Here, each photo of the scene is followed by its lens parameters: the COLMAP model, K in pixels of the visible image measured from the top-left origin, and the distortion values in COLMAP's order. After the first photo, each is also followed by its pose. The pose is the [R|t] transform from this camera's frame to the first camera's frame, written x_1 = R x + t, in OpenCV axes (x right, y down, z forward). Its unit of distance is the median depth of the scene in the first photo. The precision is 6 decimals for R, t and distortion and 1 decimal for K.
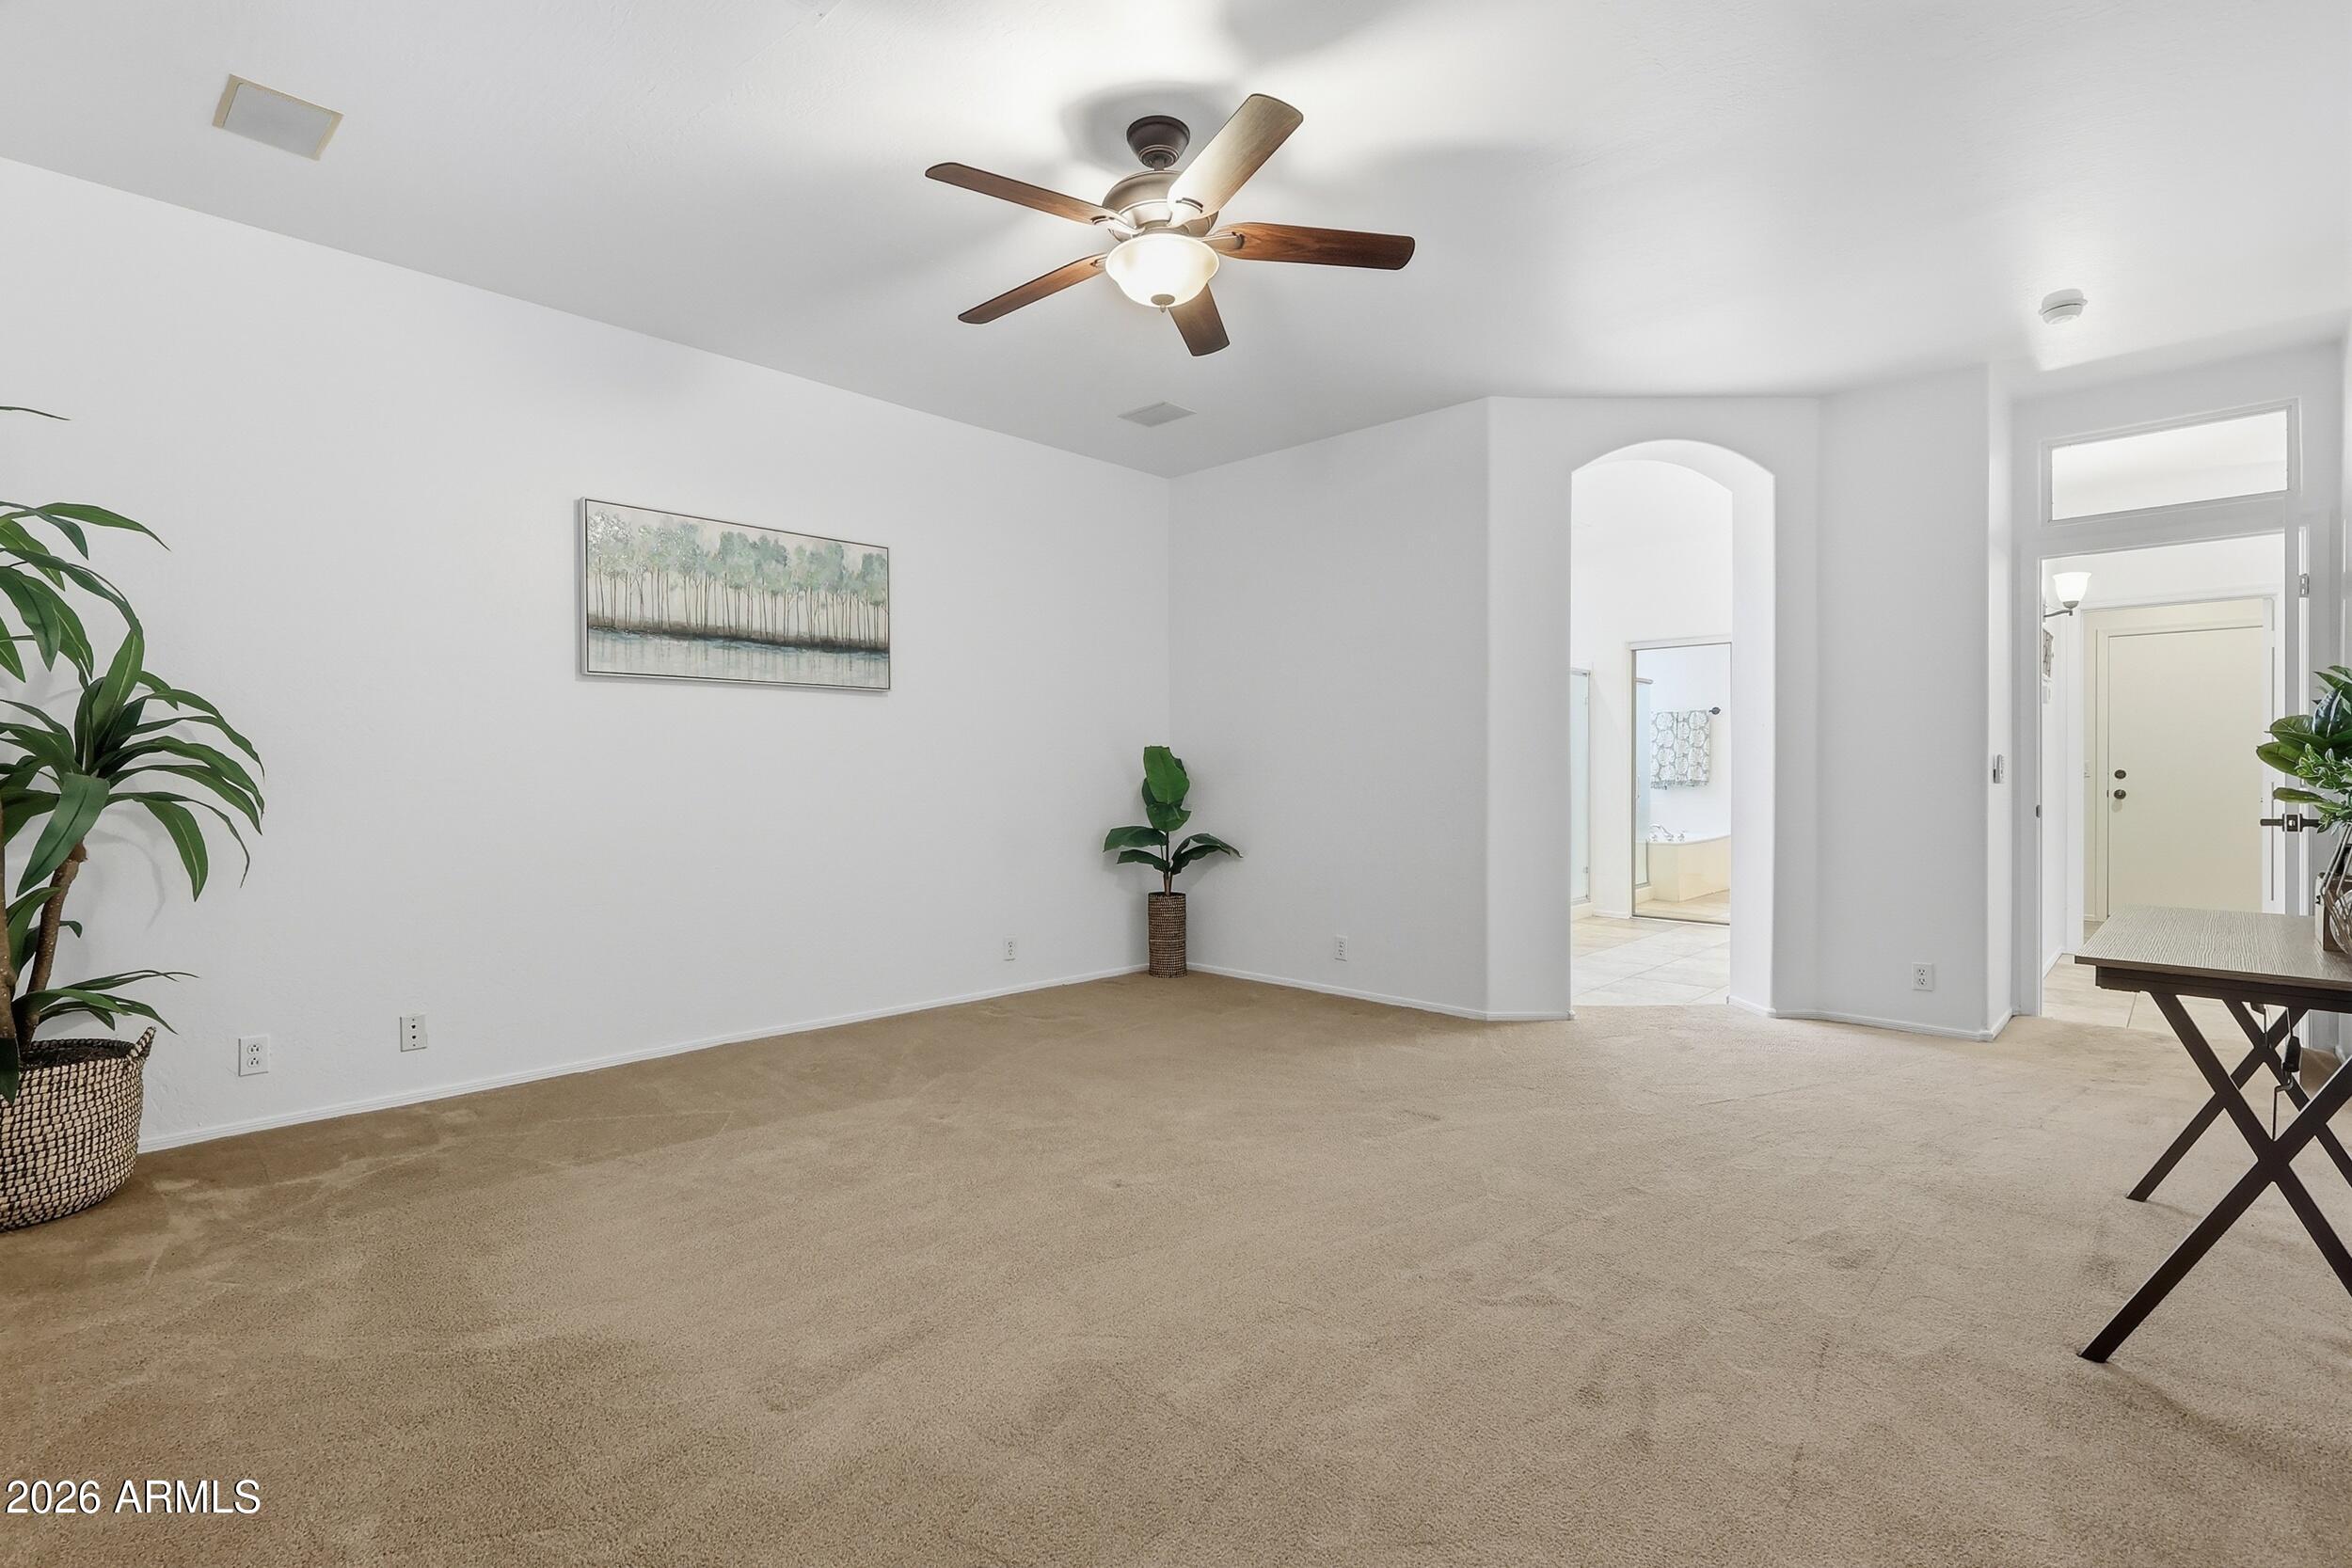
lens RADIAL K [[1098.1, 0, 1173.6], [0, 1098.1, 787.5], [0, 0, 1]] dist [-0.003739, 0.003841]
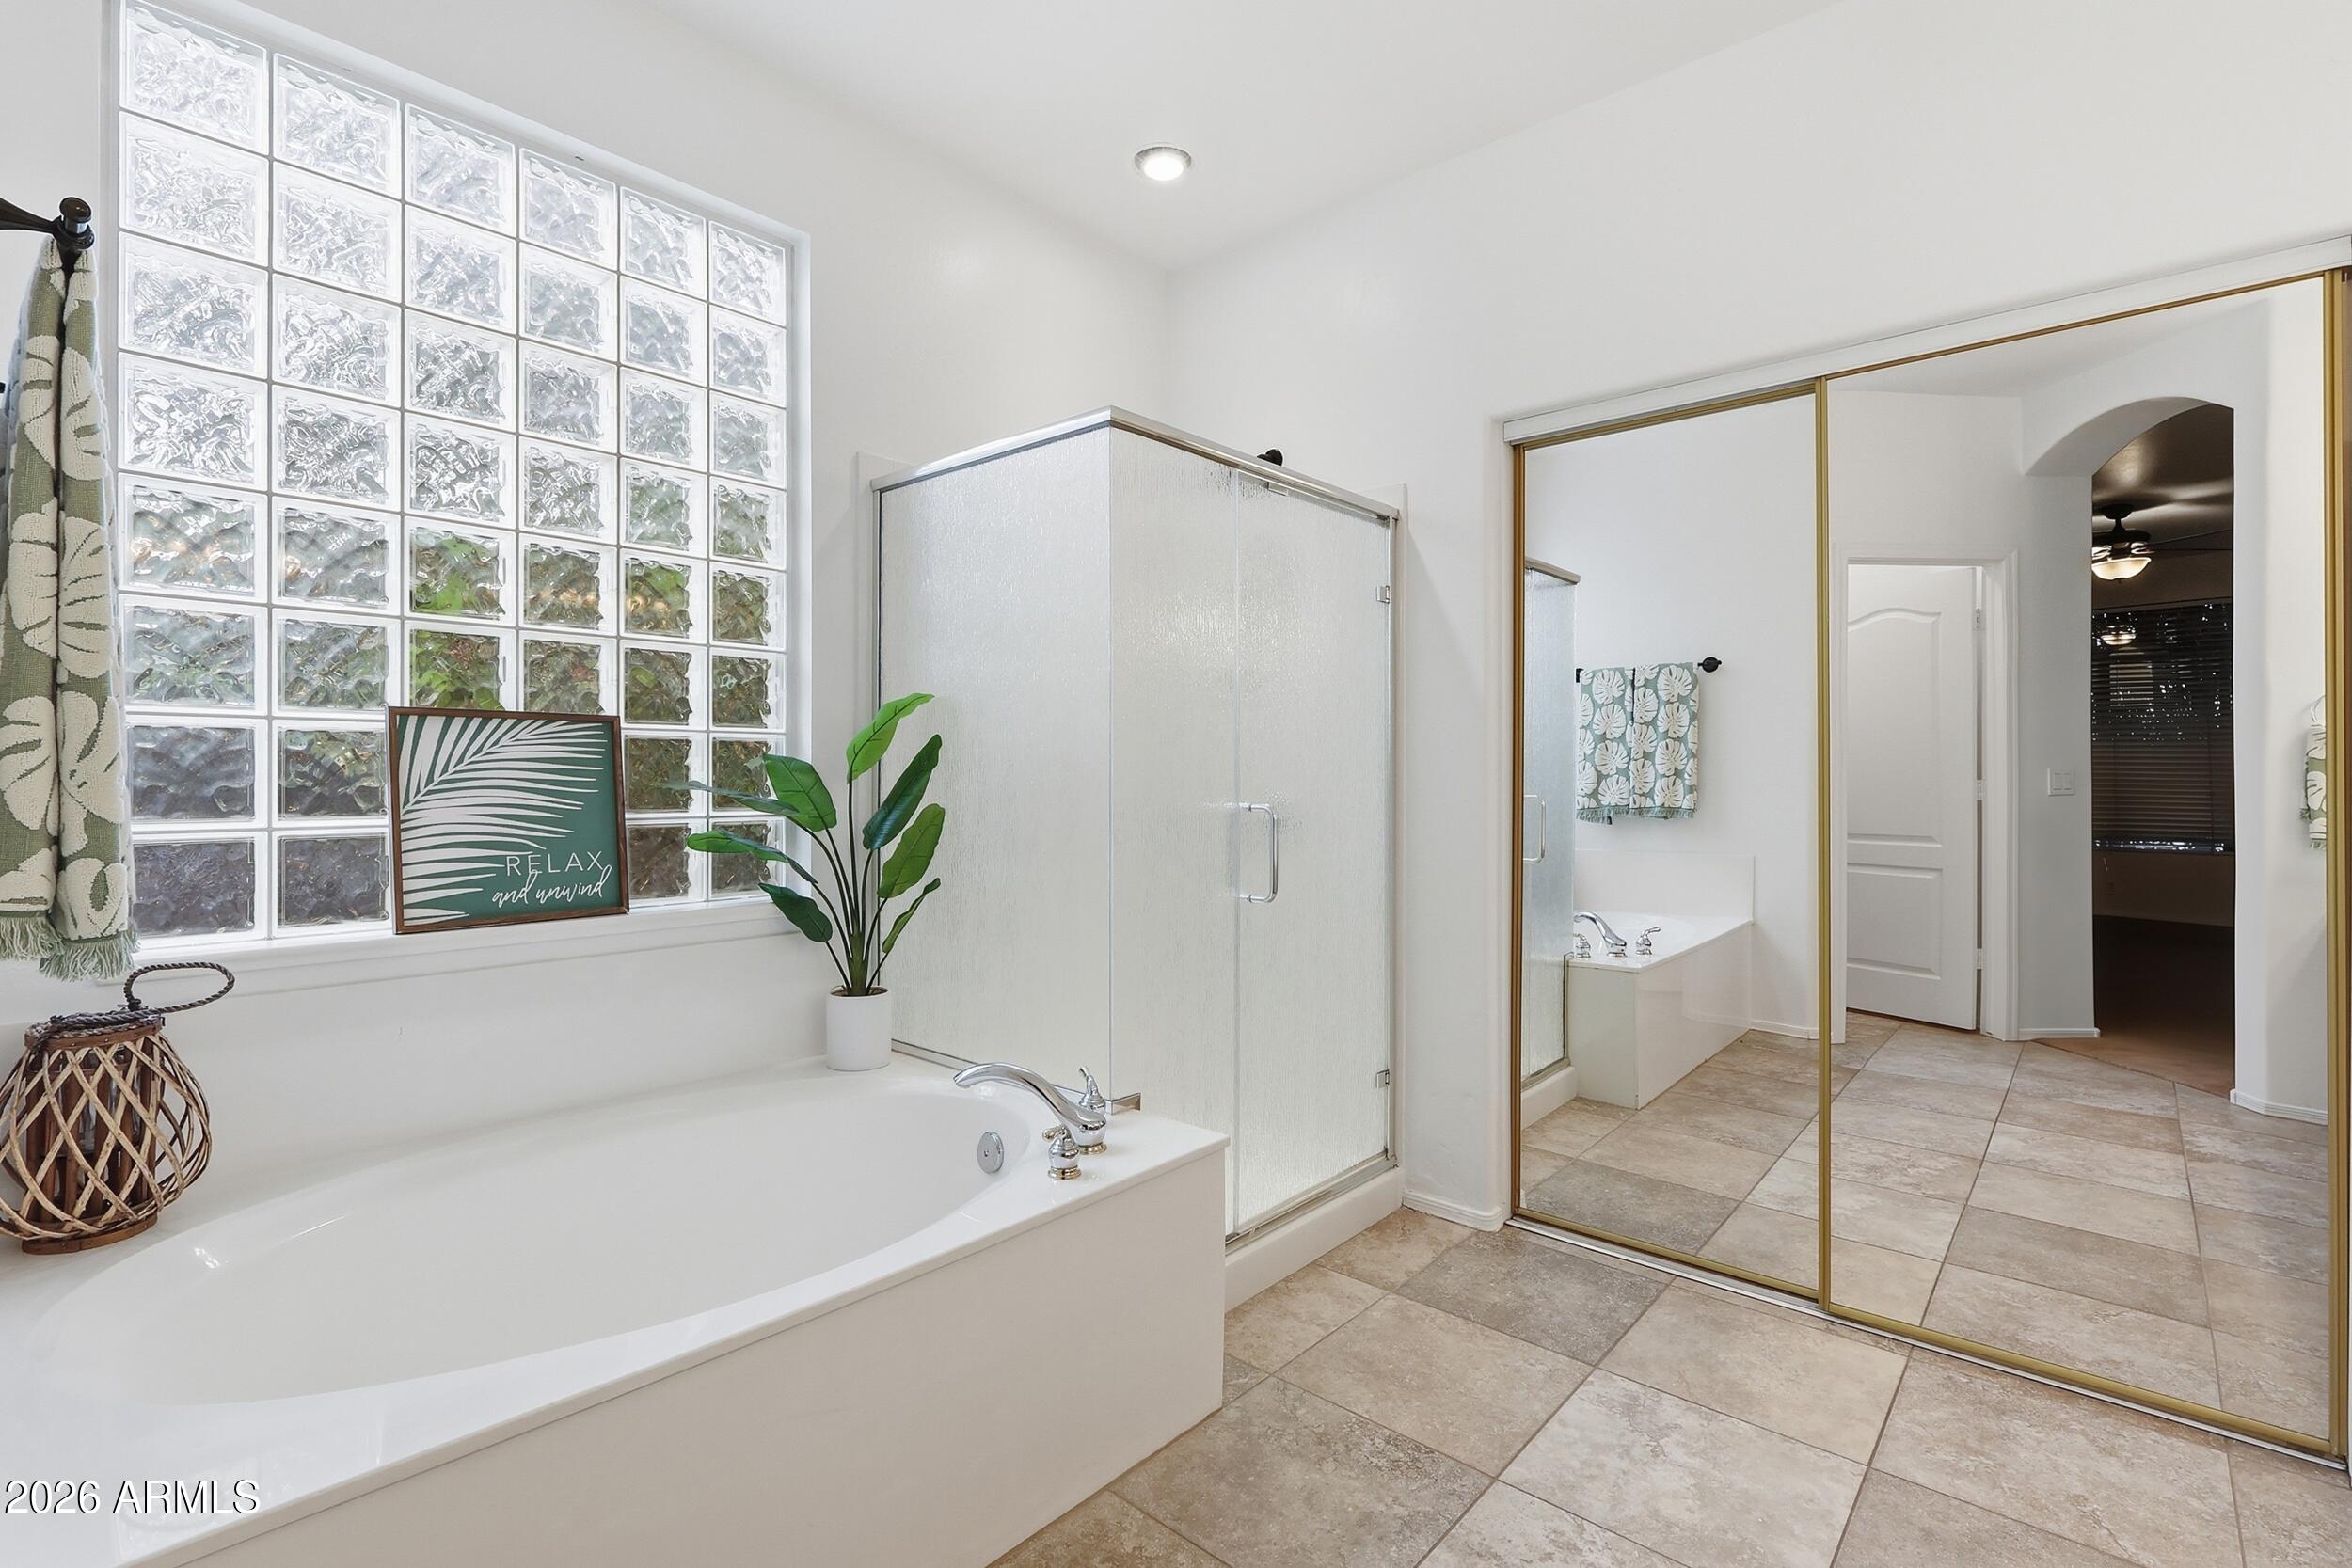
lens RADIAL K [[1098.1, 0, 1171.5], [0, 1098.1, 780.4], [0, 0, 1]] dist [-0.003739, 0.003841]
pose [[0.999130, 0.009194, 0.040686, 0.236223], [-0.009152, 0.999957, -0.001232, -0.015857], [-0.040696, 0.000859, 0.999171, 0.525777]]
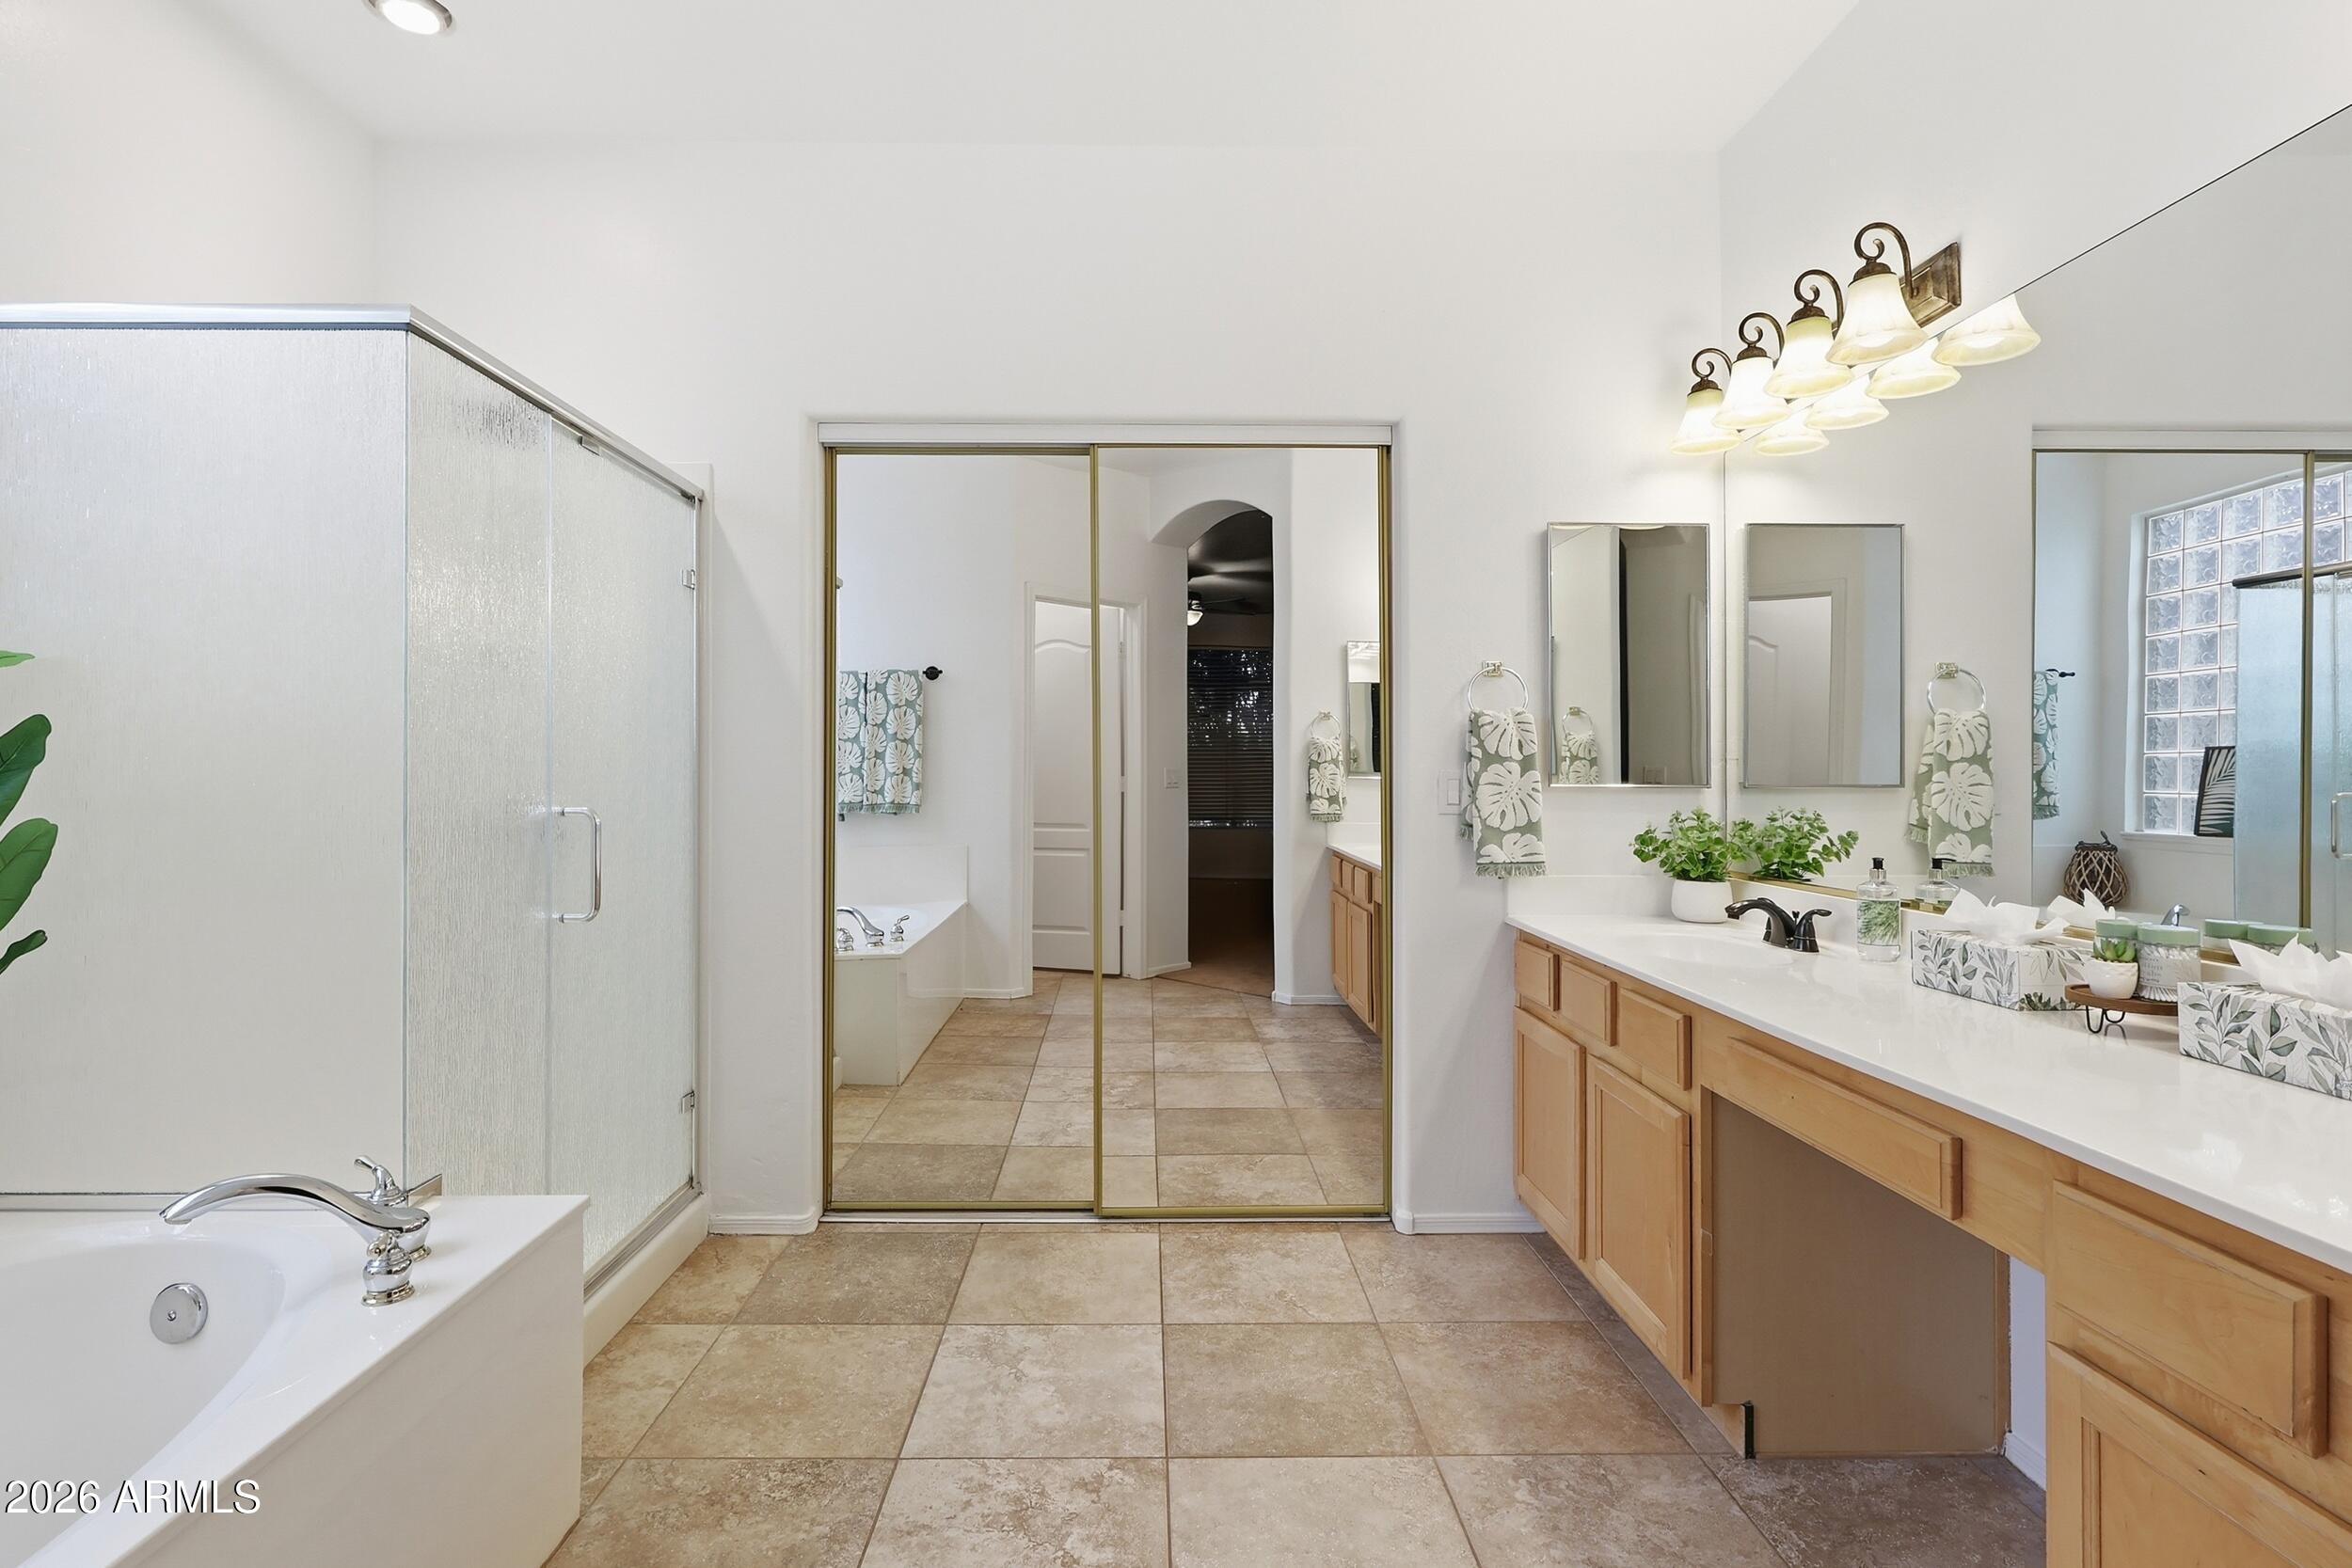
lens RADIAL K [[1098.1, 0, 1165.6], [0, 1098.1, 770.4], [0, 0, 1]] dist [-0.003739, 0.003841]
pose [[0.714330, 0.006847, 0.699775, 0.200346], [0.002634, 0.999919, -0.012474, -0.015353], [-0.699804, 0.010754, 0.714254, 0.538840]]
